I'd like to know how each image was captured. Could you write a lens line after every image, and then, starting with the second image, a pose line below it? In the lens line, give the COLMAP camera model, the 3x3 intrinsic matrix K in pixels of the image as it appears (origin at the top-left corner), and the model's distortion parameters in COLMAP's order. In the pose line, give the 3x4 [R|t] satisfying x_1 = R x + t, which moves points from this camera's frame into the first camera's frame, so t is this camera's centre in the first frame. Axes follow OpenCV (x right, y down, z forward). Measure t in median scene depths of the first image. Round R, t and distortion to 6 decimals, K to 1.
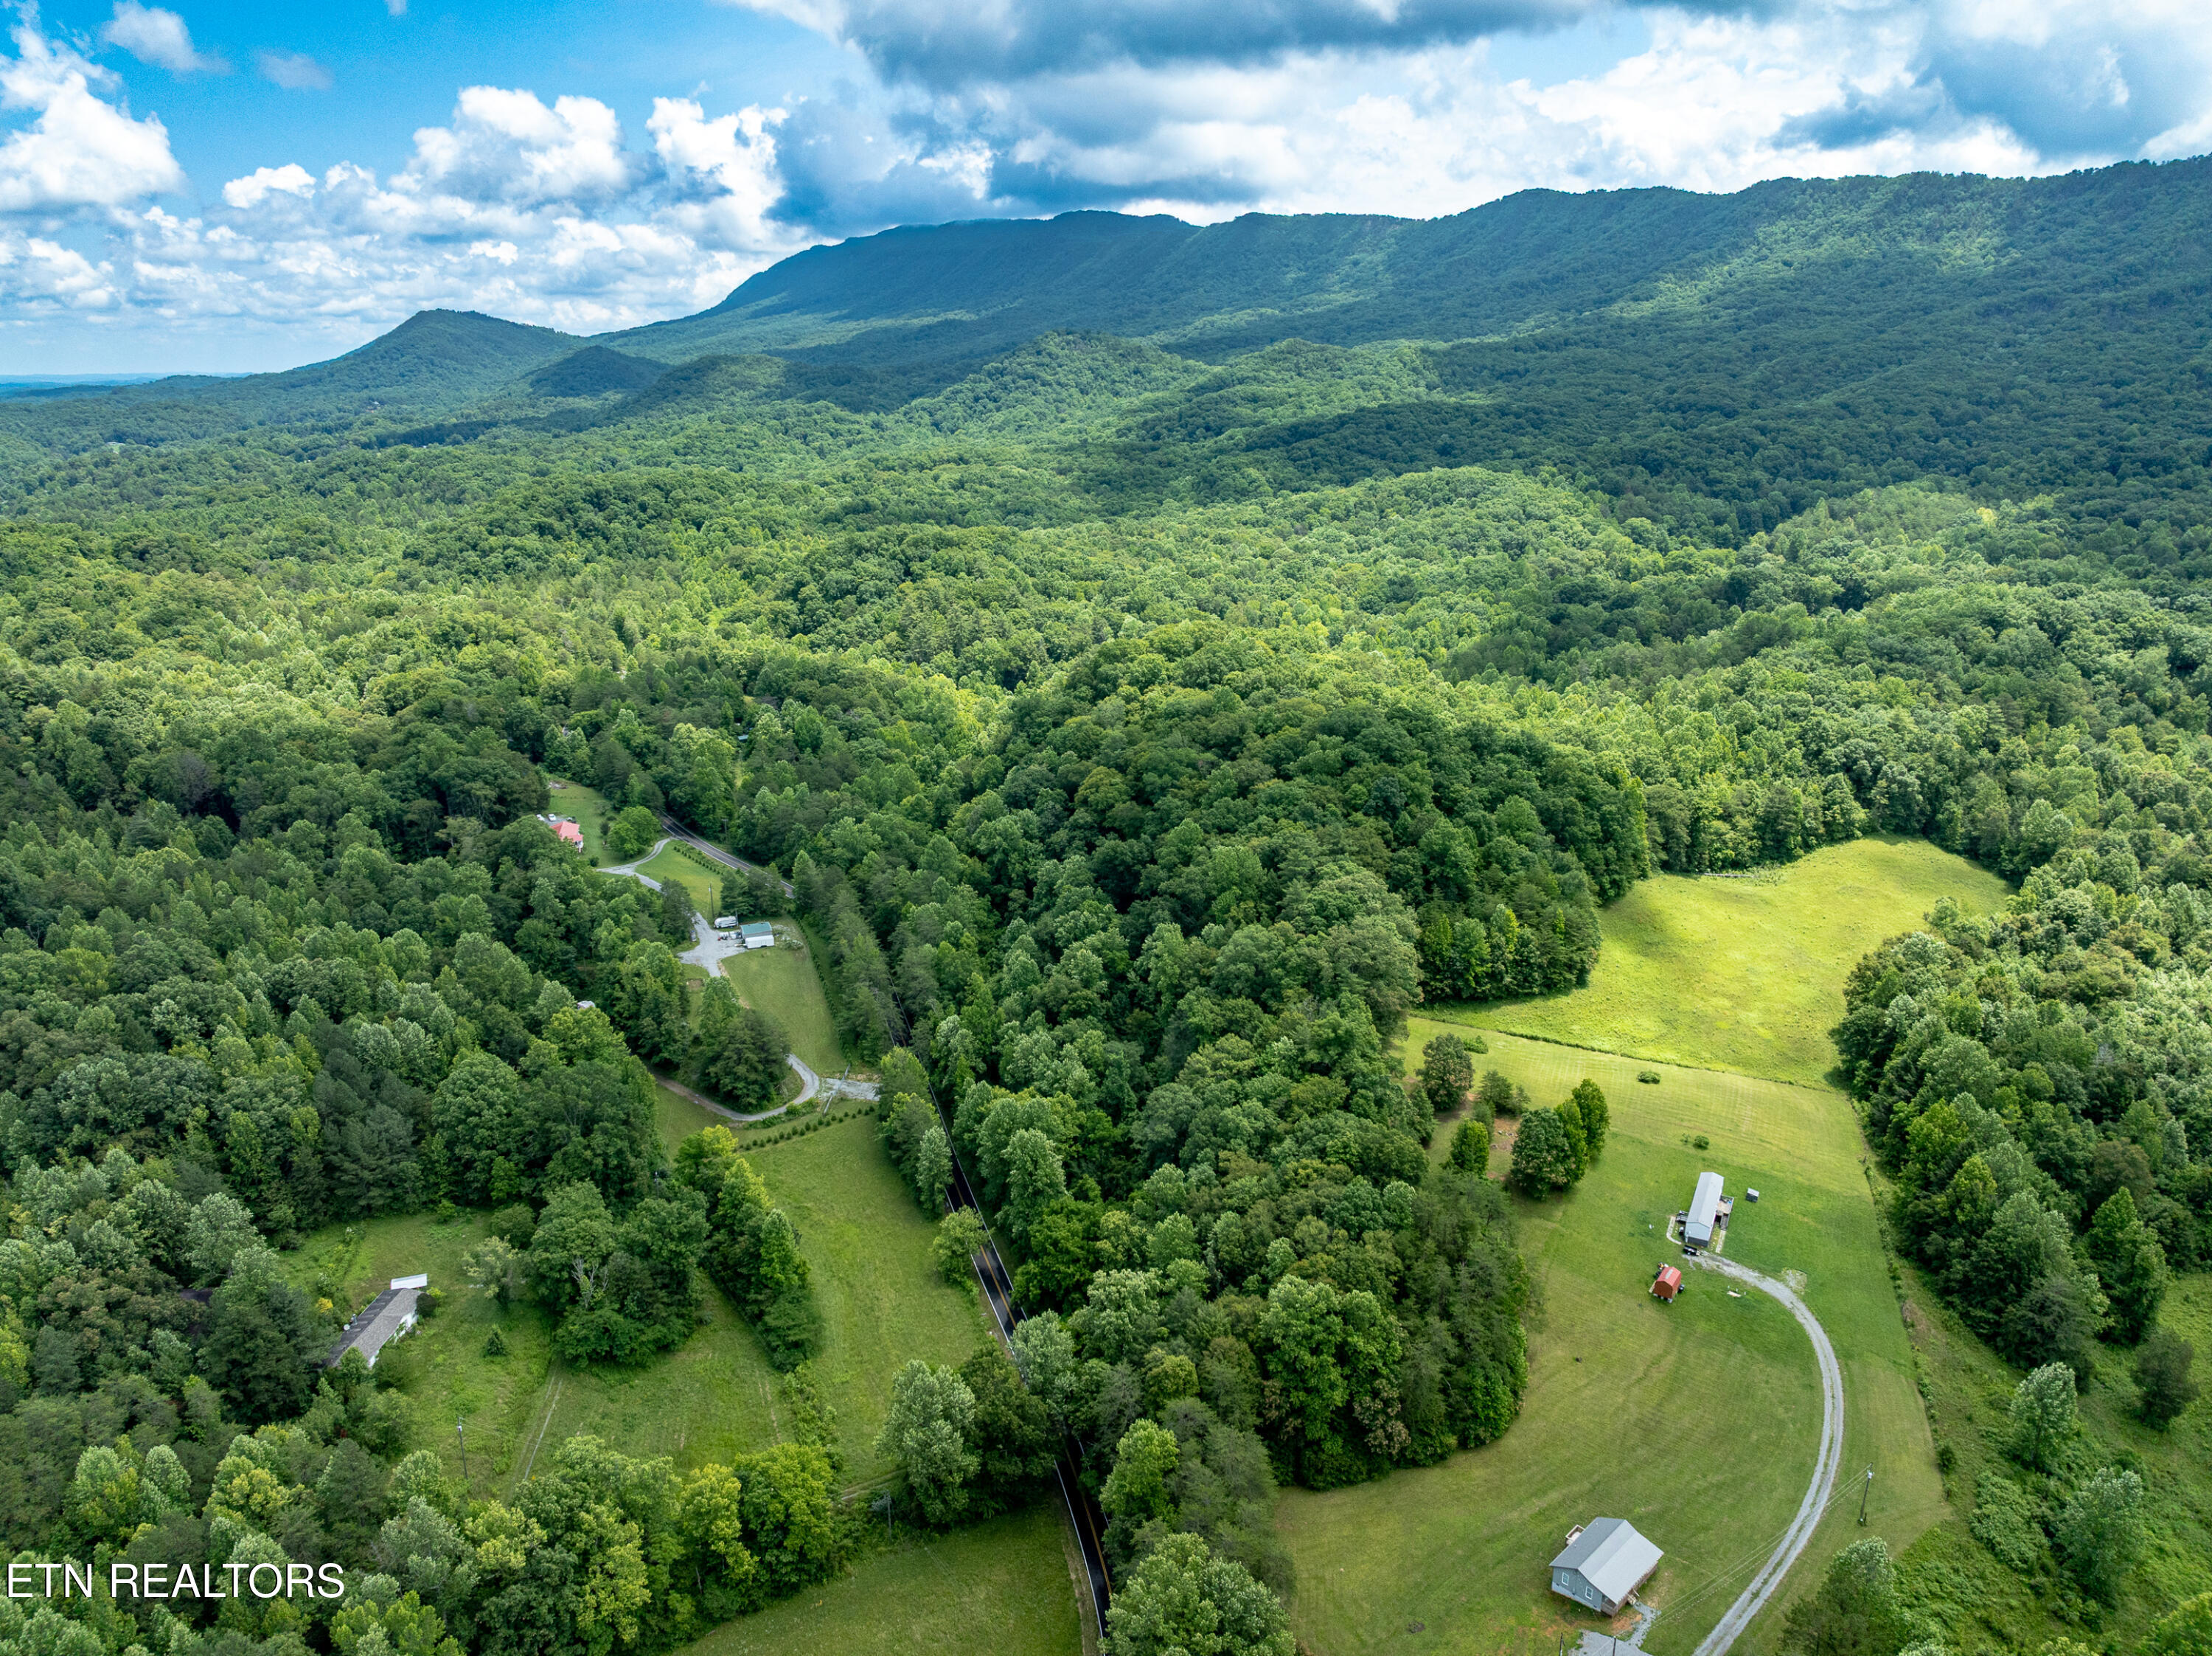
lens RADIAL K [[1561.6, 0, 1110.6], [0, 1561.6, 829.6], [0, 0, 1]] dist [-0.053818, 0.026032]
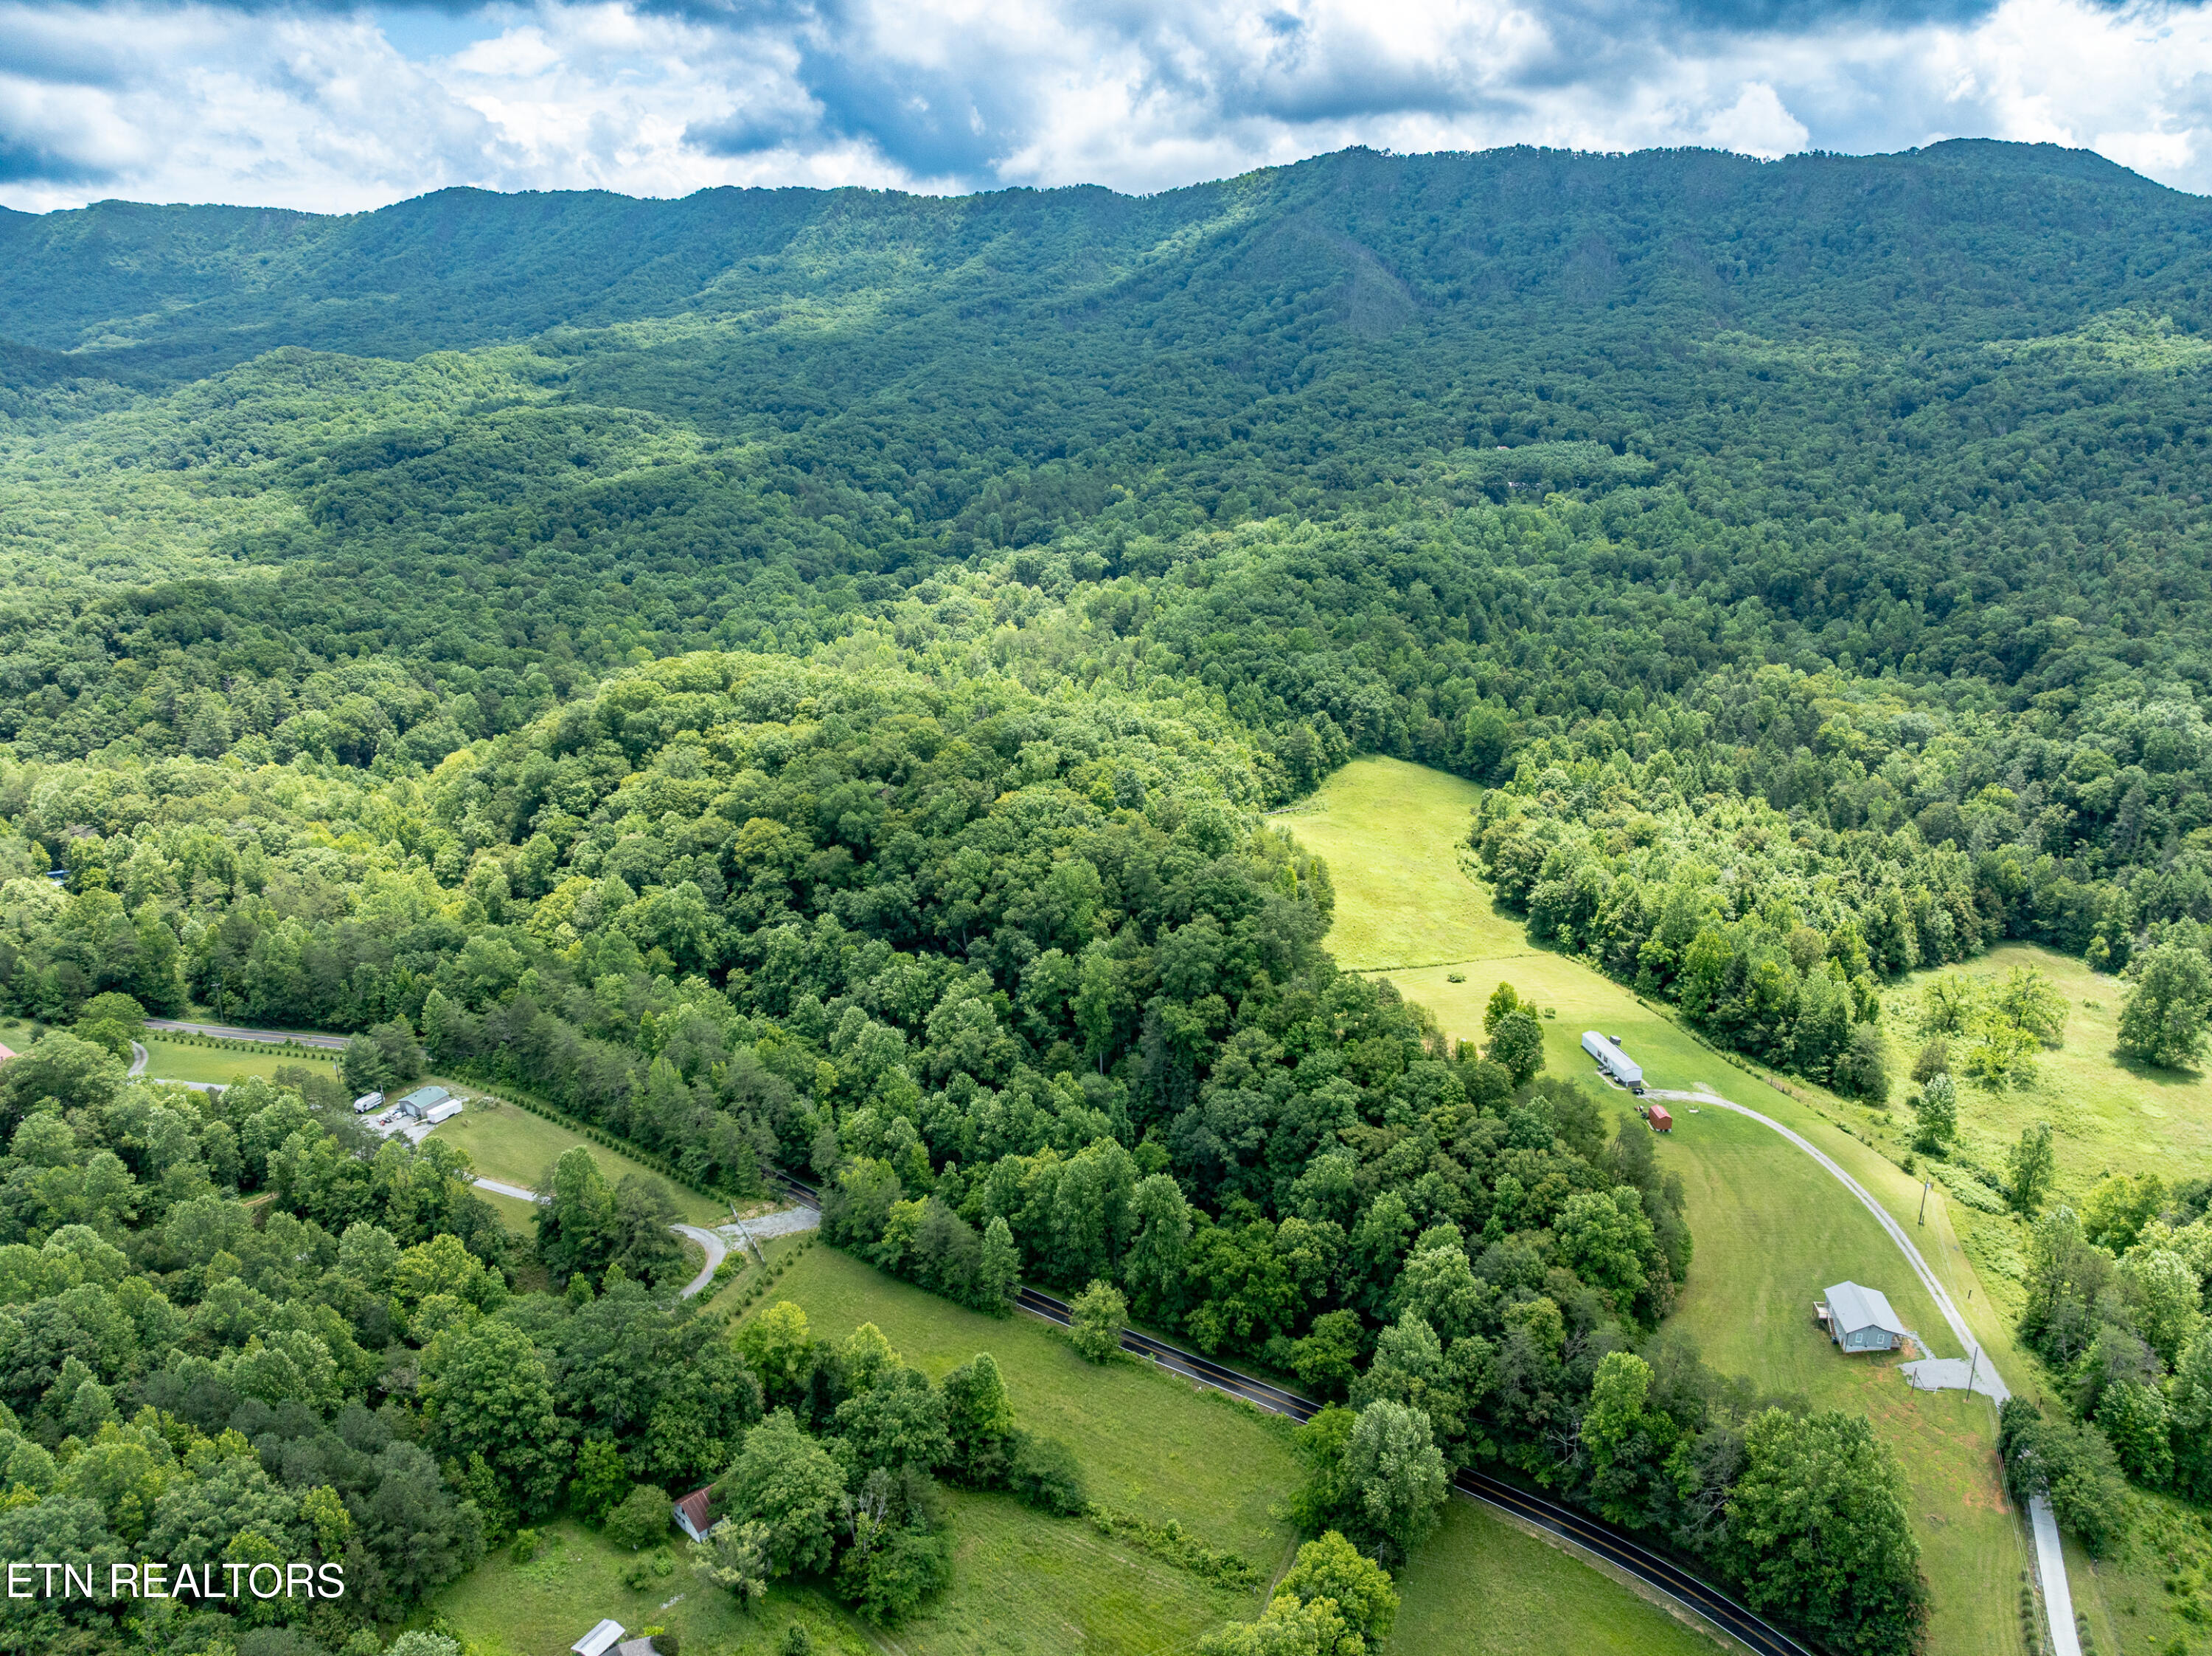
lens RADIAL K [[1561.6, 0, 1109.3], [0, 1561.6, 825.6], [0, 0, 1]] dist [-0.053818, 0.026032]
pose [[0.779699, -0.183647, 0.598618, -0.390971], [0.185651, 0.980837, 0.059096, -0.051919], [-0.597999, 0.065057, 0.798852, 0.152323]]
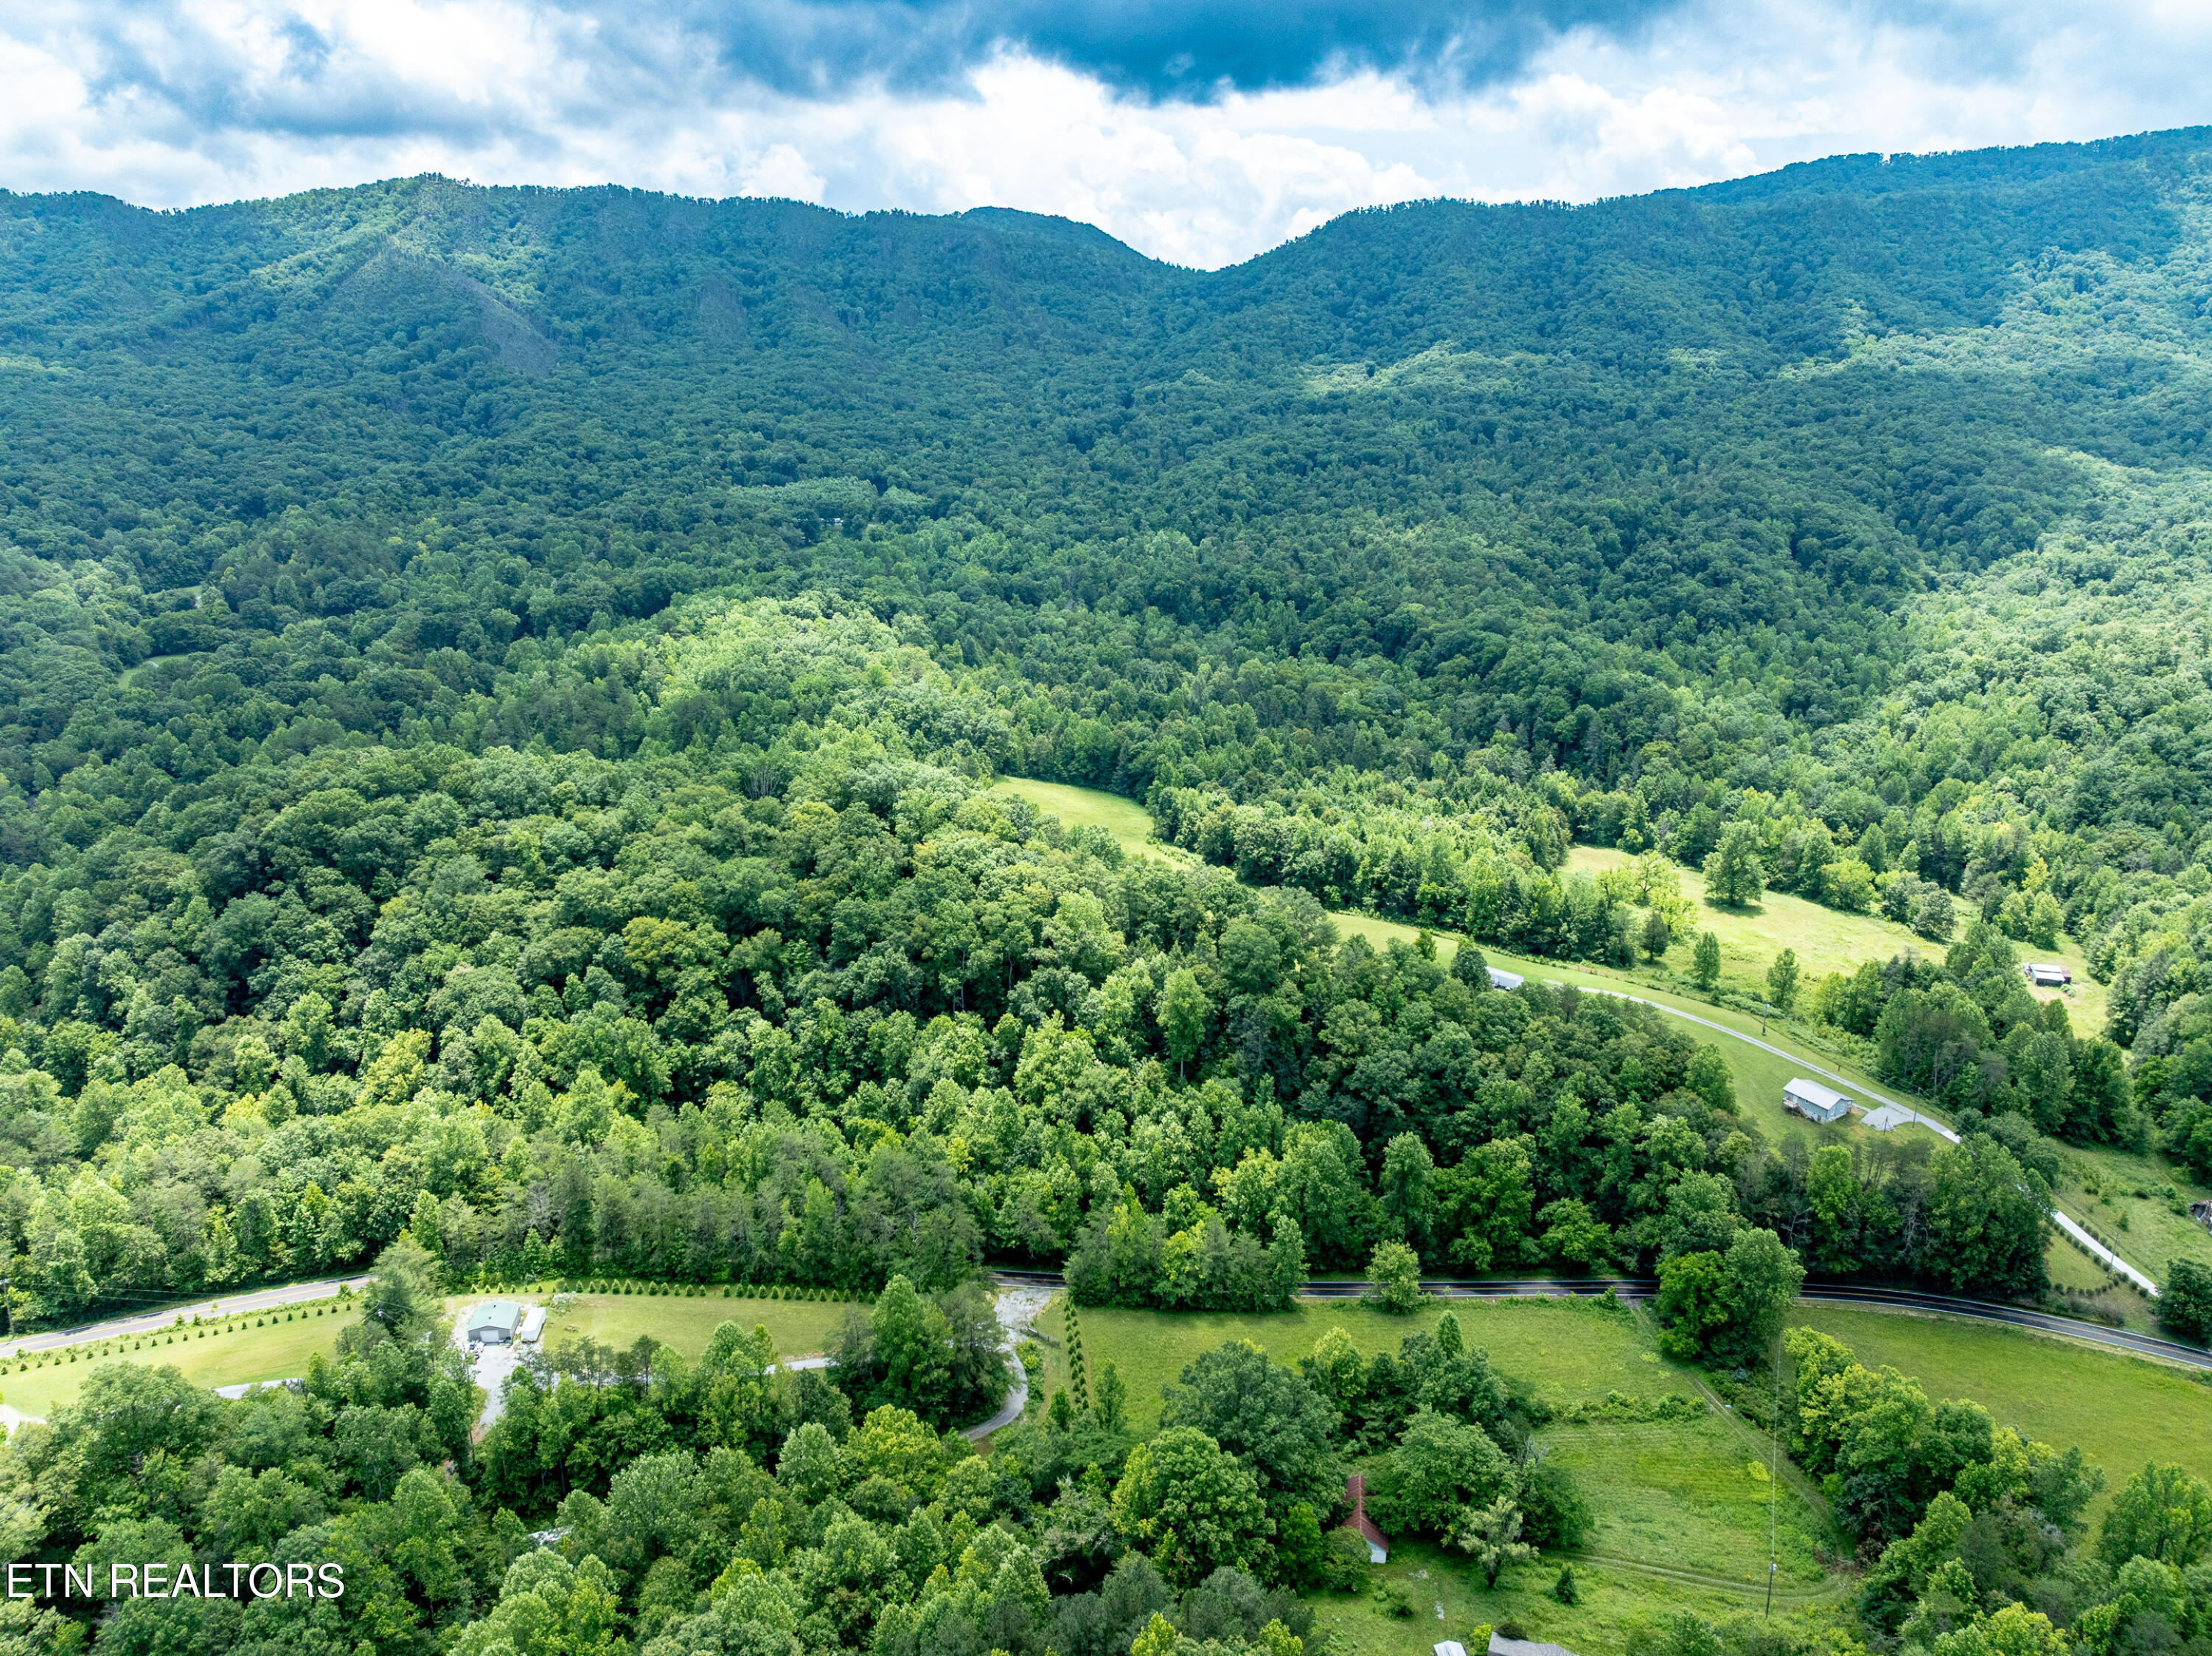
lens RADIAL K [[1561.6, 0, 1113.2], [0, 1561.6, 826.5], [0, 0, 1]] dist [-0.053818, 0.026032]
pose [[0.264821, -0.252802, 0.930570, -0.673031], [0.269923, 0.945880, 0.180147, -0.163704], [-0.925749, 0.203475, 0.318725, 0.516503]]
